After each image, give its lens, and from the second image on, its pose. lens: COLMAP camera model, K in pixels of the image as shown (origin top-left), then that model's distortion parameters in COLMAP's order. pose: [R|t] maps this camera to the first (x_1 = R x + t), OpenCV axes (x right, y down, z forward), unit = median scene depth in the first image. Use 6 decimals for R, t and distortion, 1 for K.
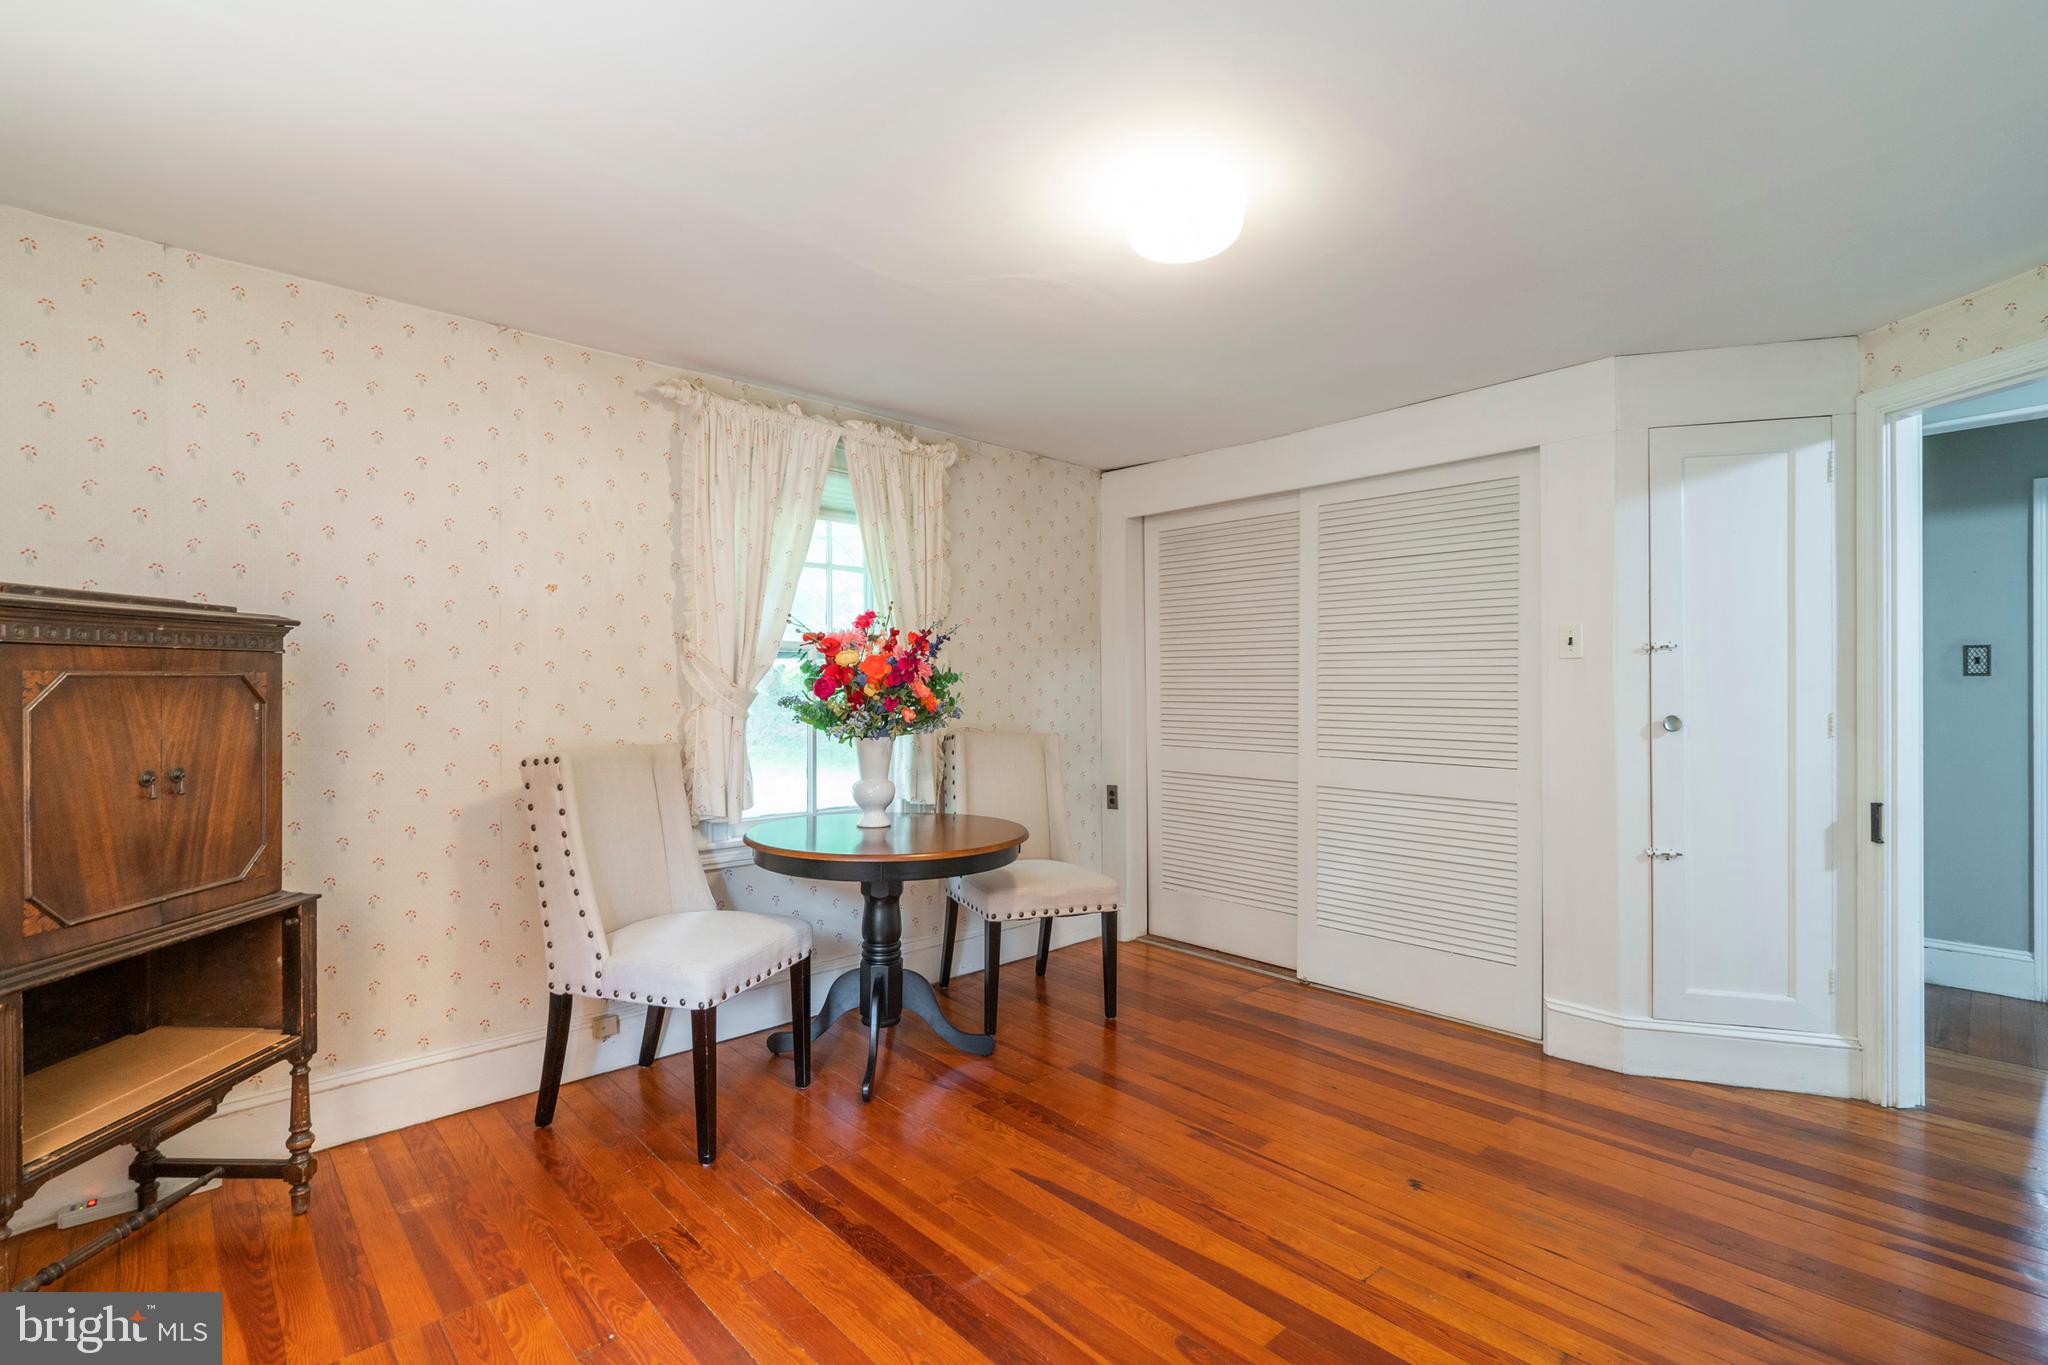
lens RADIAL K [[935.7, 0, 1018.8], [0, 935.7, 684.4], [0, 0, 1]] dist [-0.006129, 0.002510]
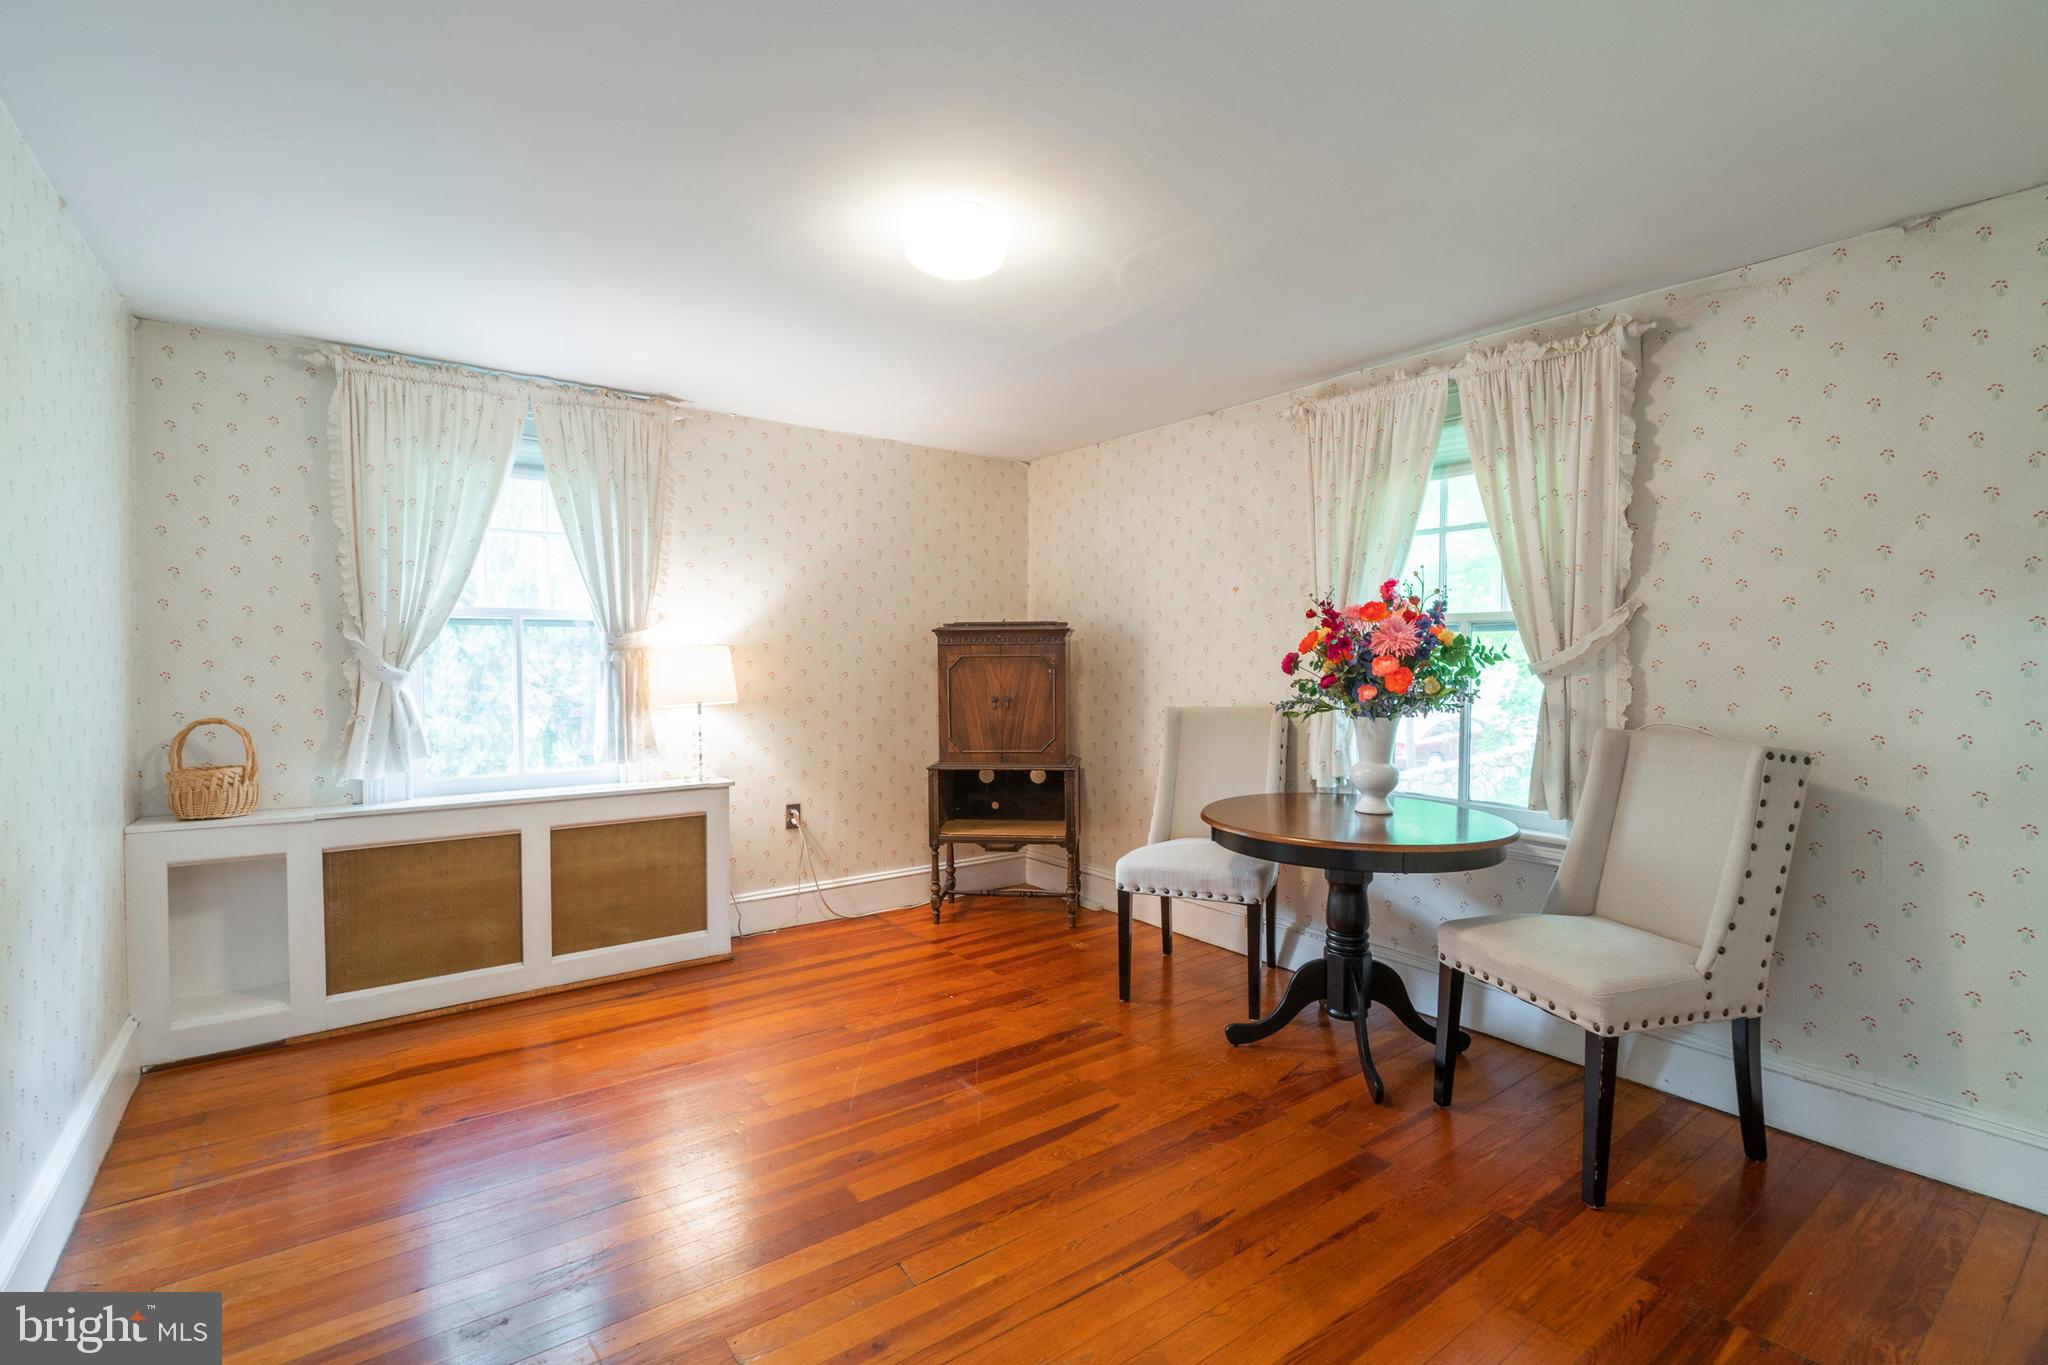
lens RADIAL K [[935.7, 0, 1019.9], [0, 935.7, 677.9], [0, 0, 1]] dist [-0.006129, 0.002510]
pose [[-0.121538, 0.018981, -0.992405, 1.038371], [0.000717, 0.999819, 0.019035, -0.000153], [0.992587, 0.001602, -0.121529, 0.978451]]
